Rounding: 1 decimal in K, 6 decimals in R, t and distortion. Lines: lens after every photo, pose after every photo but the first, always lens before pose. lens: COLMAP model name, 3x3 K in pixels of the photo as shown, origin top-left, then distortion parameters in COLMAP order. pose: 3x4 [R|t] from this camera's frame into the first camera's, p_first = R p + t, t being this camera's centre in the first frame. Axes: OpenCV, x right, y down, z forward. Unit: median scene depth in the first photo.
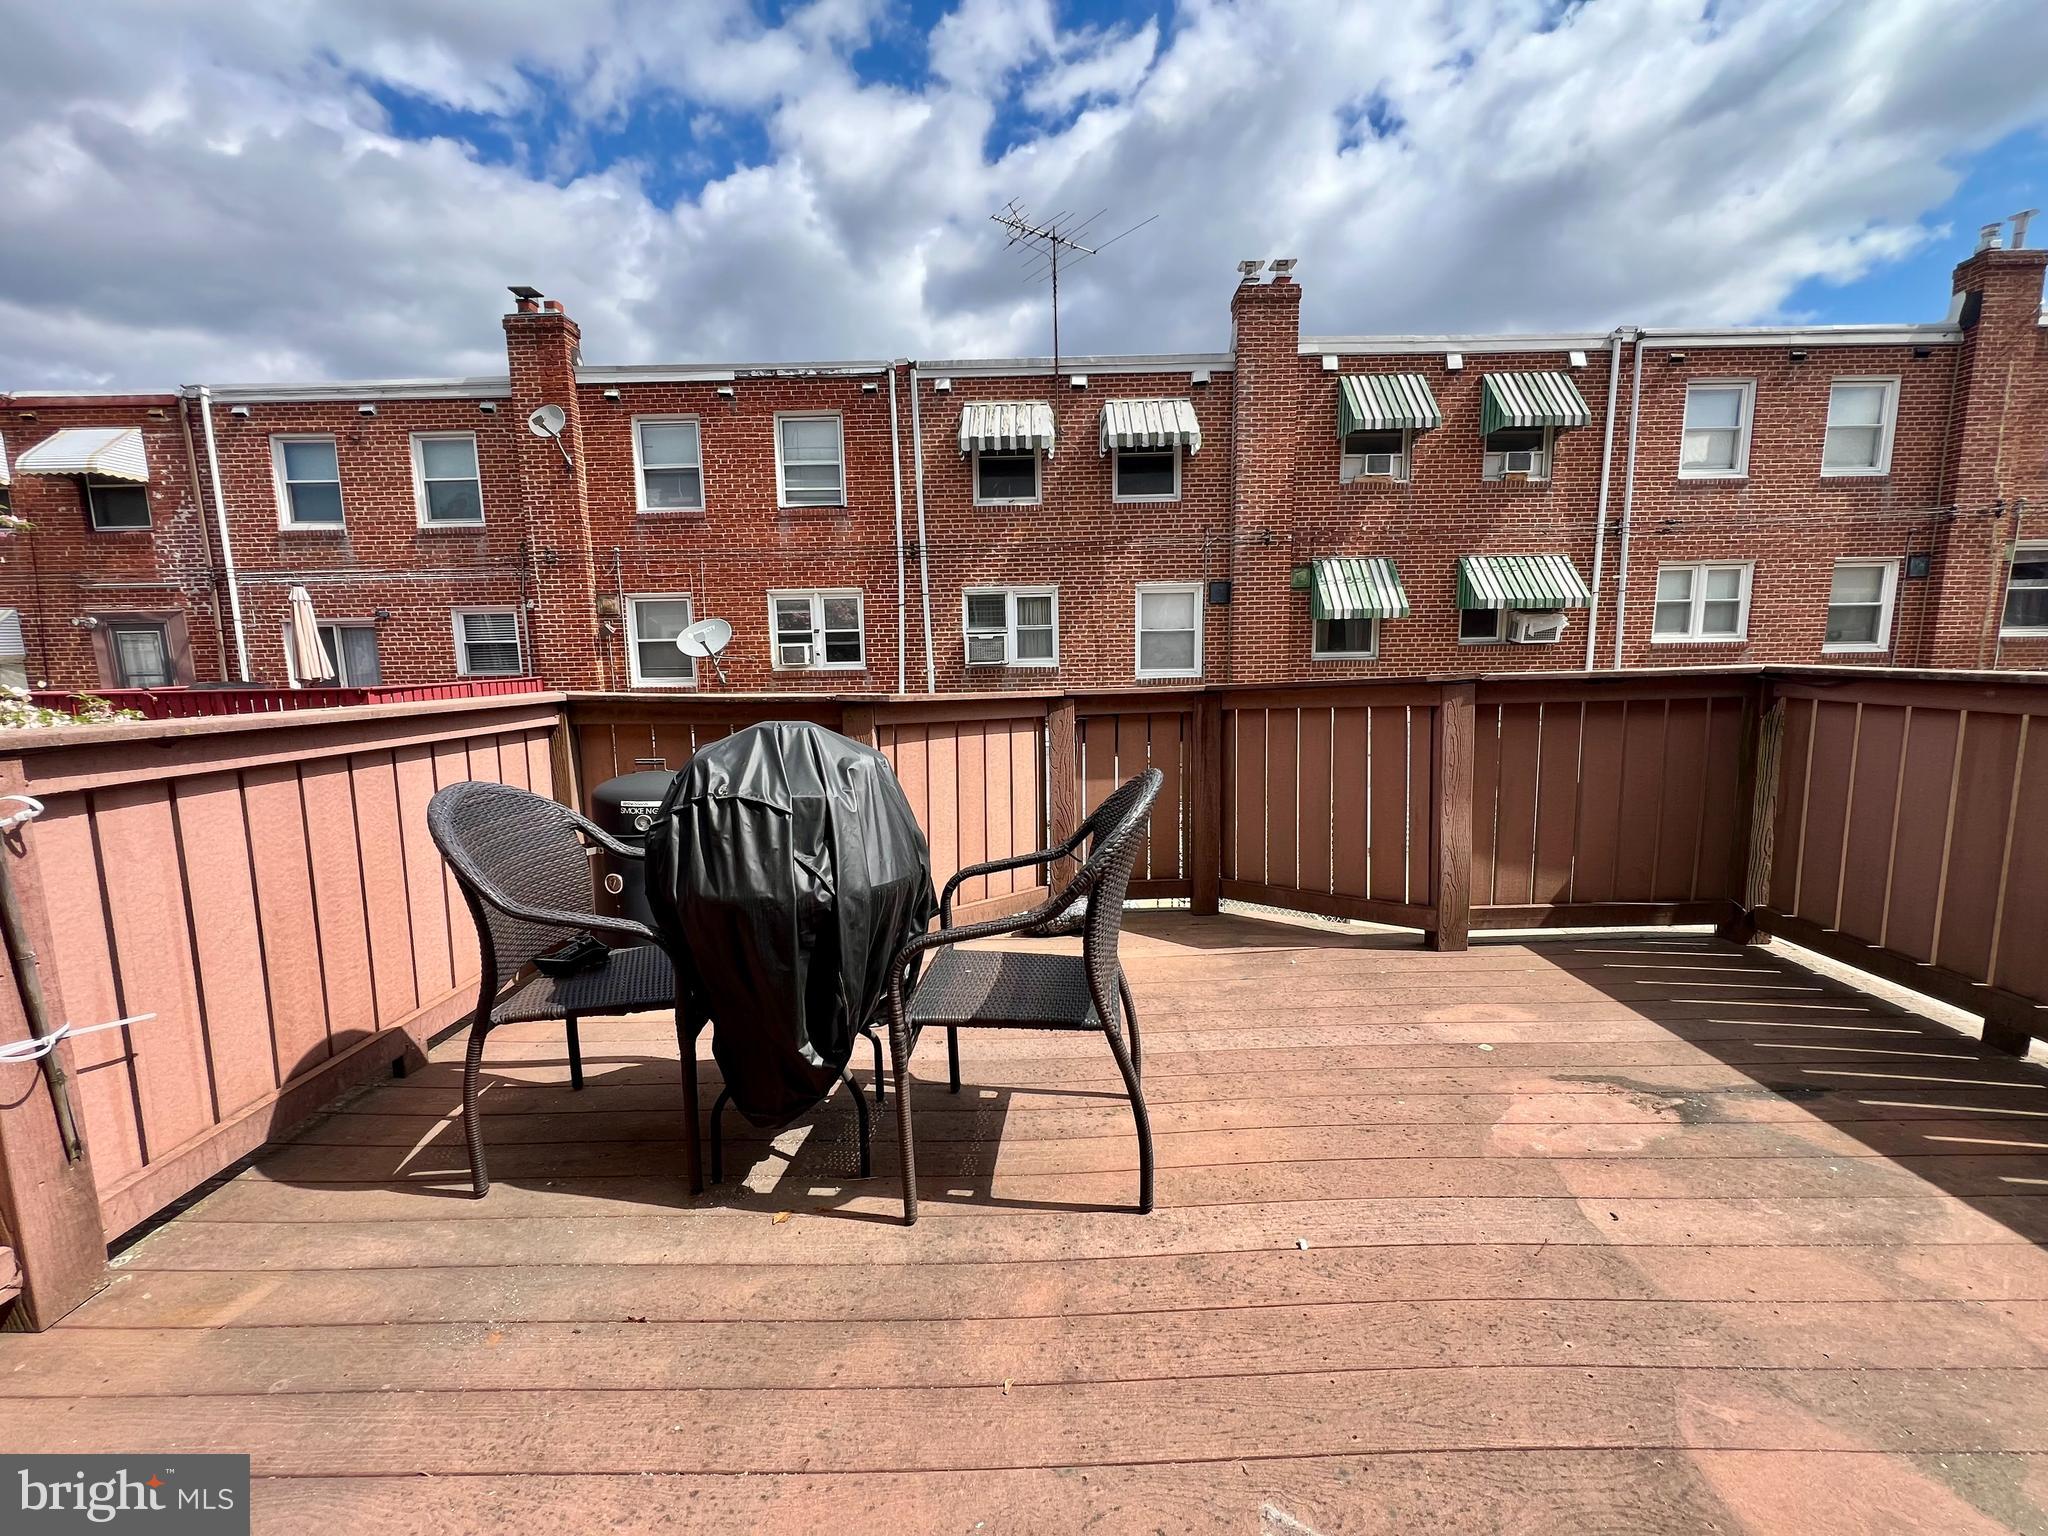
lens RADIAL K [[823.8, 0, 1017.7], [0, 823.8, 766.0], [0, 0, 1]] dist [-0.002608, 0.000526]
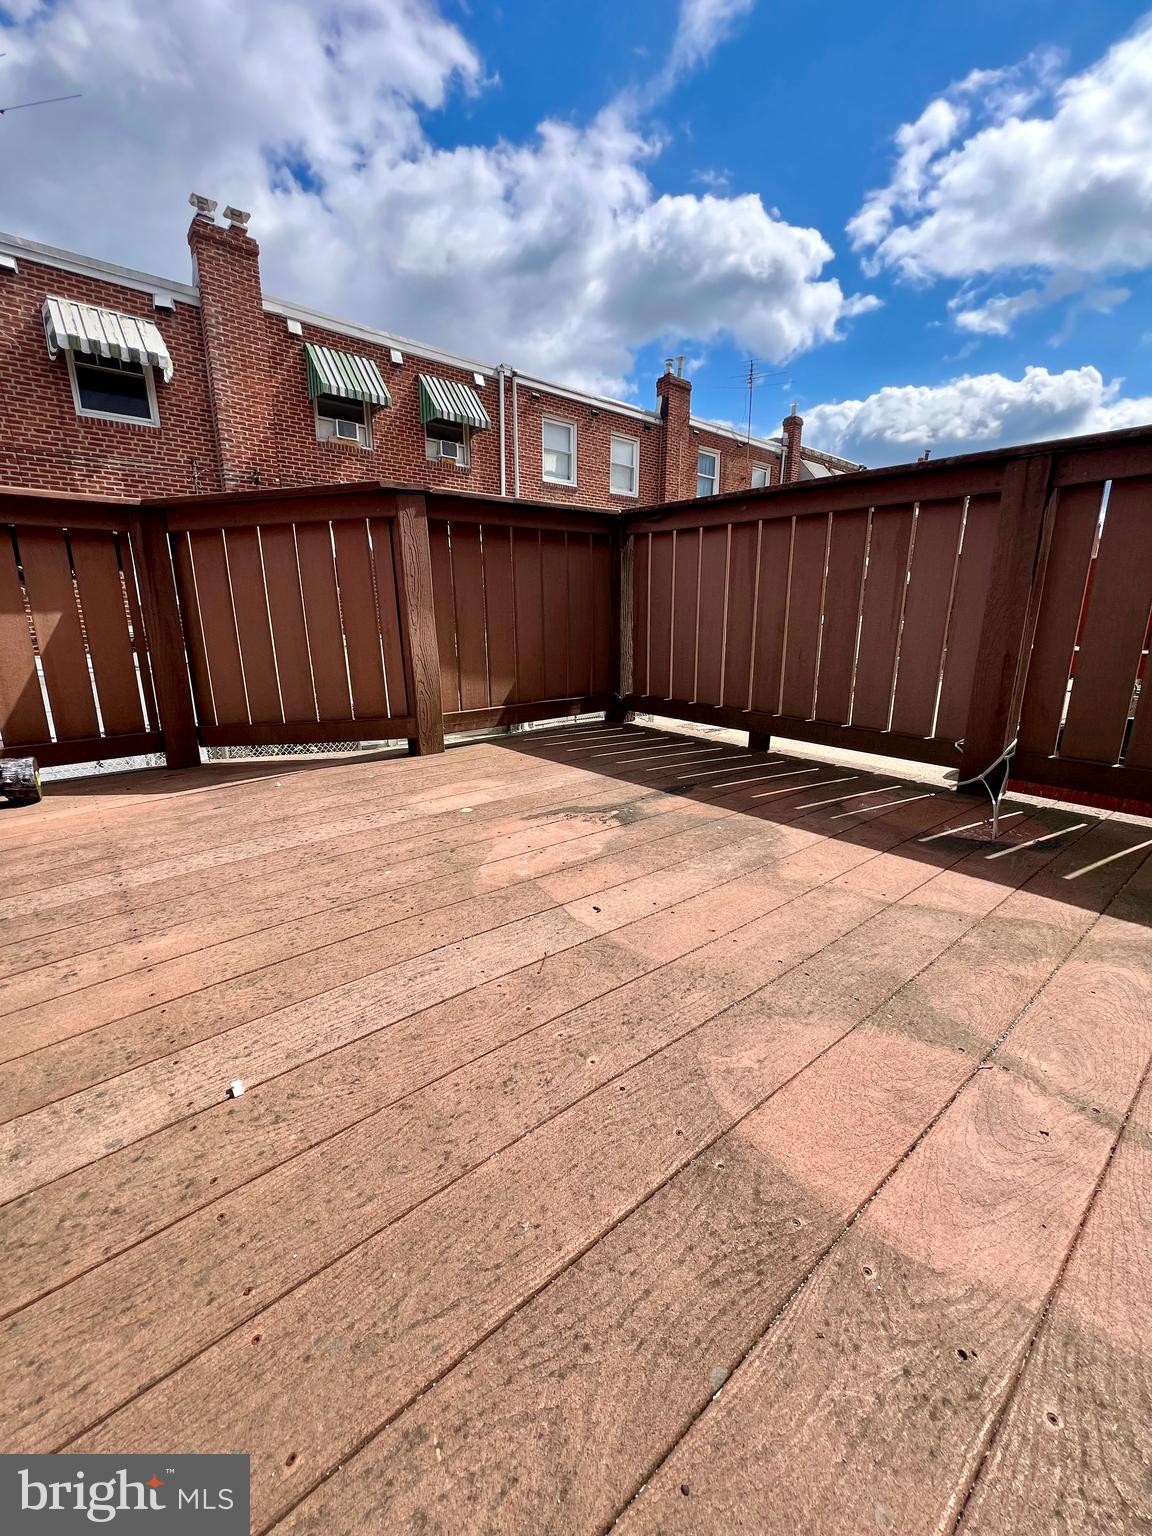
lens RADIAL K [[638.6, 0, 576.0], [0, 638.6, 768.0], [0, 0, 1]] dist [-0.002969, 0.000103]
pose [[0.756599, -0.144365, 0.637744, 0.128866], [0.074155, 0.987975, 0.135671, 0.142415], [-0.649661, -0.055357, 0.758206, 0.232216]]
